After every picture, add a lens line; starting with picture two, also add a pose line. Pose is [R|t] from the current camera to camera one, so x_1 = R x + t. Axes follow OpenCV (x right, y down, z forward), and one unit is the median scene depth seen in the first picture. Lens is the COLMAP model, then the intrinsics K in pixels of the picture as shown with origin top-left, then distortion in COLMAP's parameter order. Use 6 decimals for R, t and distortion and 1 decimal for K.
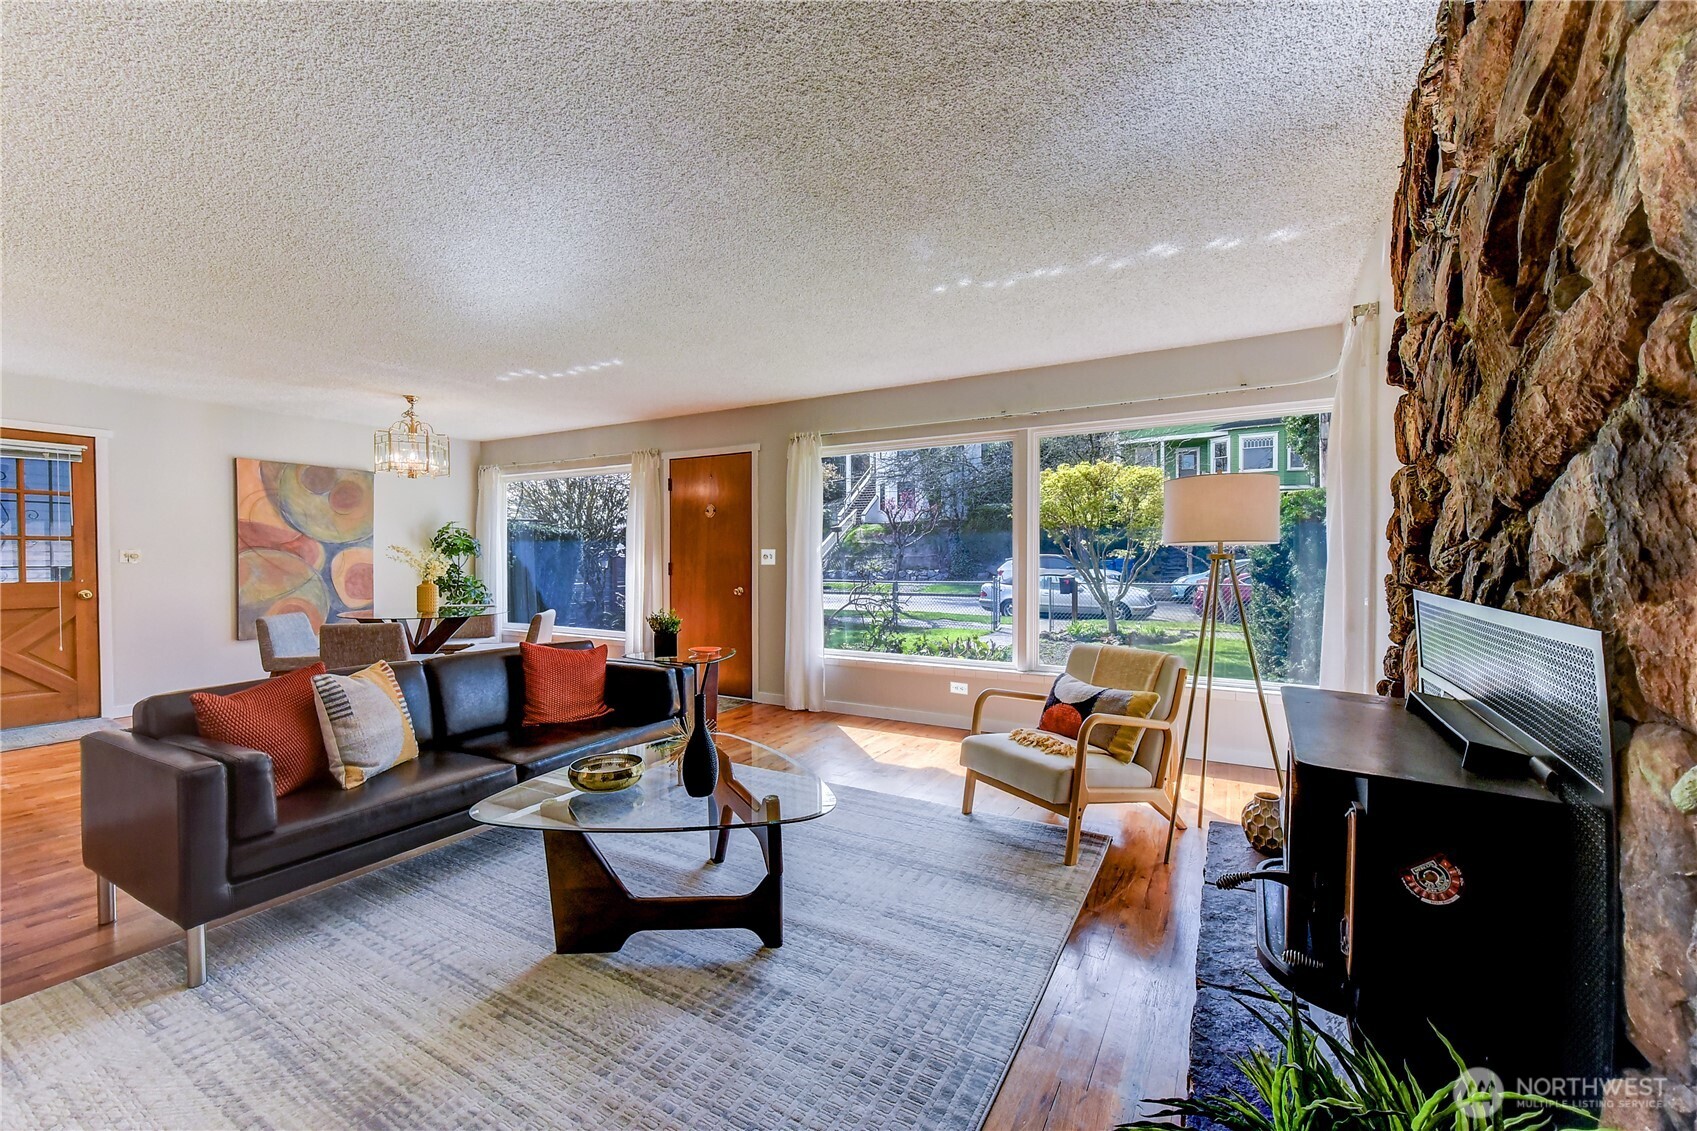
lens RADIAL K [[693.6, 0, 863.1], [0, 693.6, 567.2], [0, 0, 1]] dist [0.004154, -0.001089]
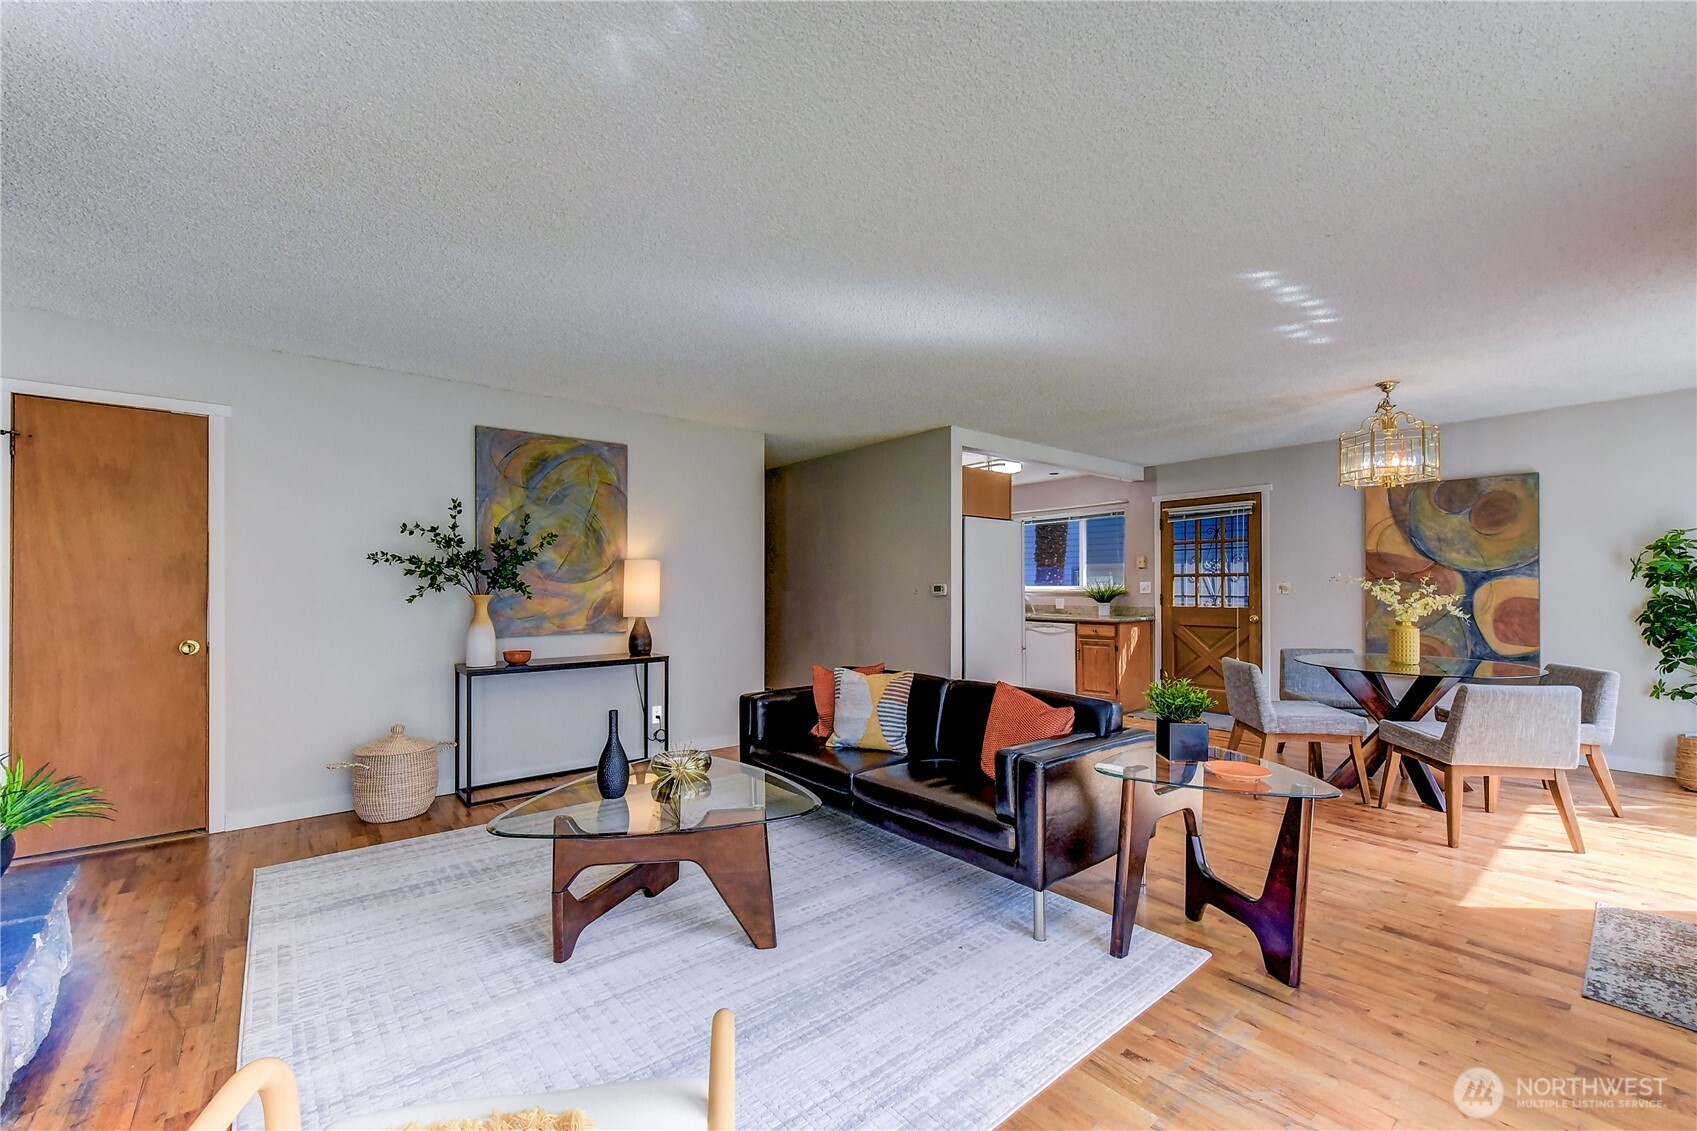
lens RADIAL K [[693.6, 0, 852.0], [0, 693.6, 580.9], [0, 0, 1]] dist [0.004154, -0.001089]
pose [[-0.369531, -0.010990, -0.929154, 0.267644], [-0.015573, 0.999863, -0.005633, -0.008831], [0.929088, 0.012388, -0.369651, 0.667458]]
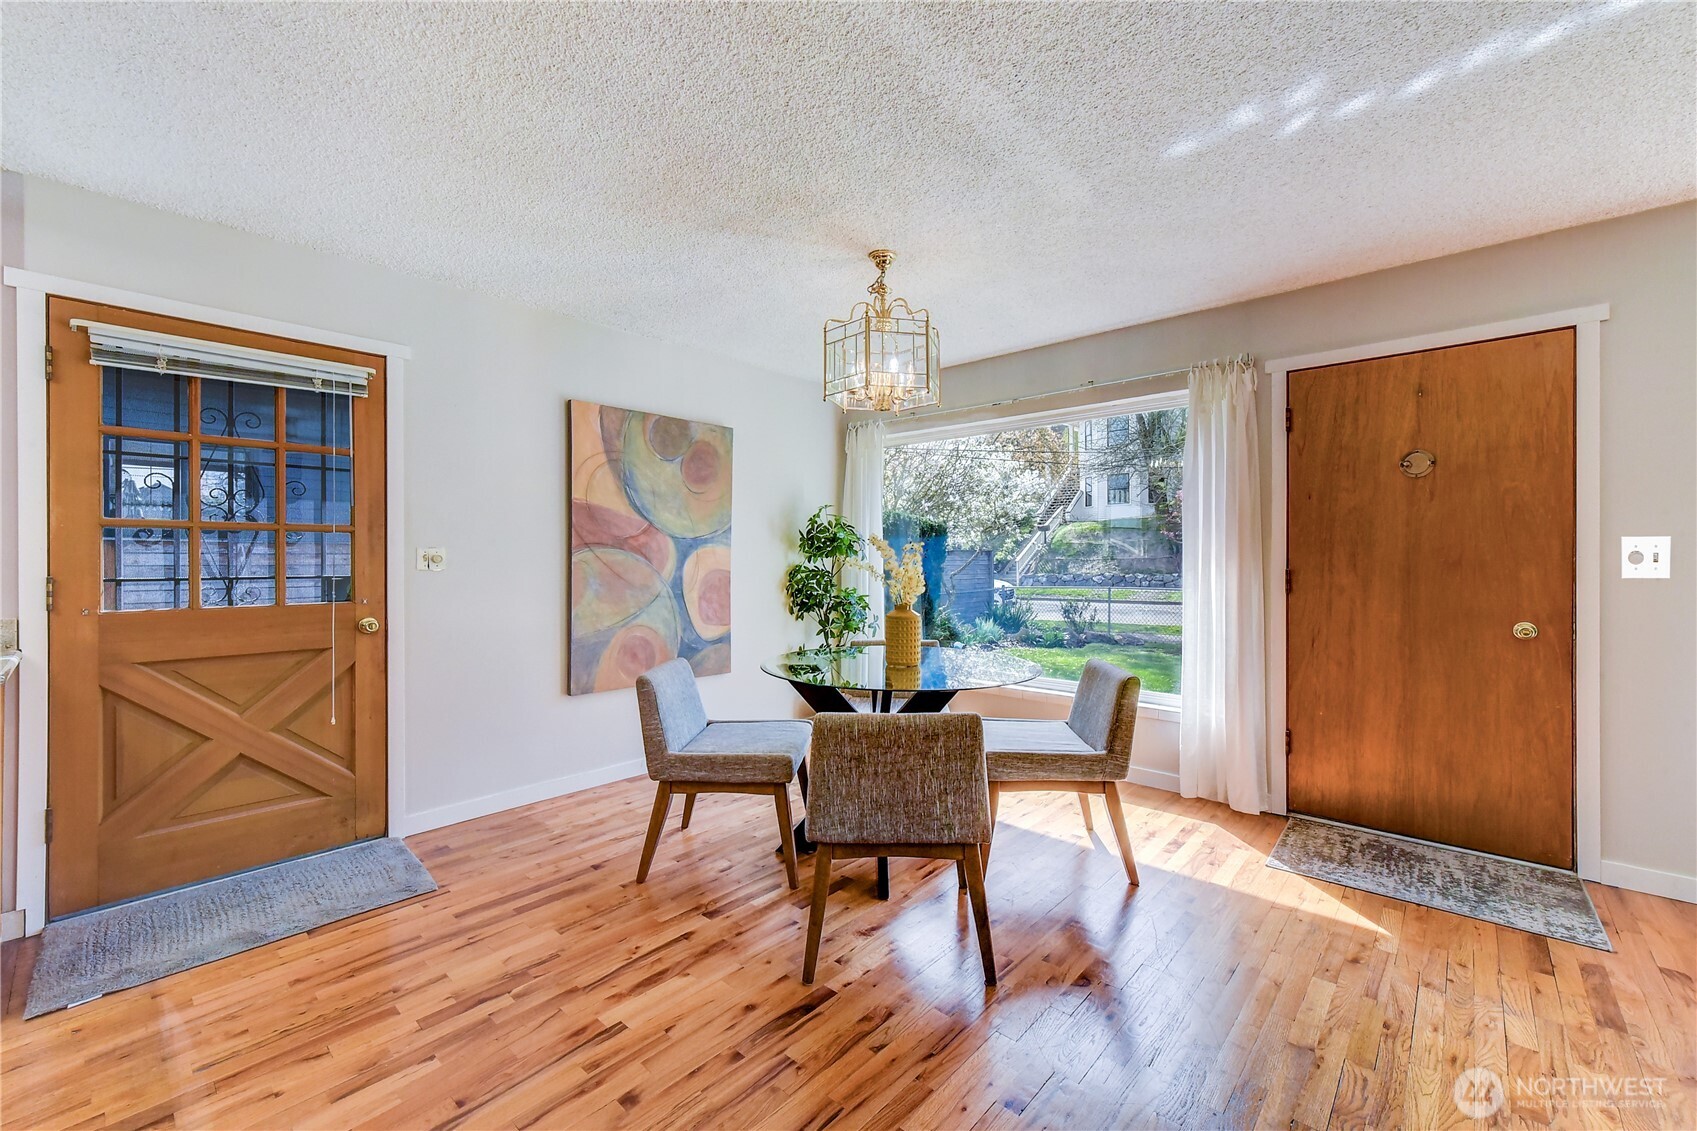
lens RADIAL K [[693.6, 0, 855.2], [0, 693.6, 558.0], [0, 0, 1]] dist [0.004154, -0.001089]
pose [[0.976902, -0.002757, -0.213672, -0.506308], [-0.000844, 0.999859, -0.016762, -0.006277], [0.213688, 0.016555, 0.976762, 0.440181]]
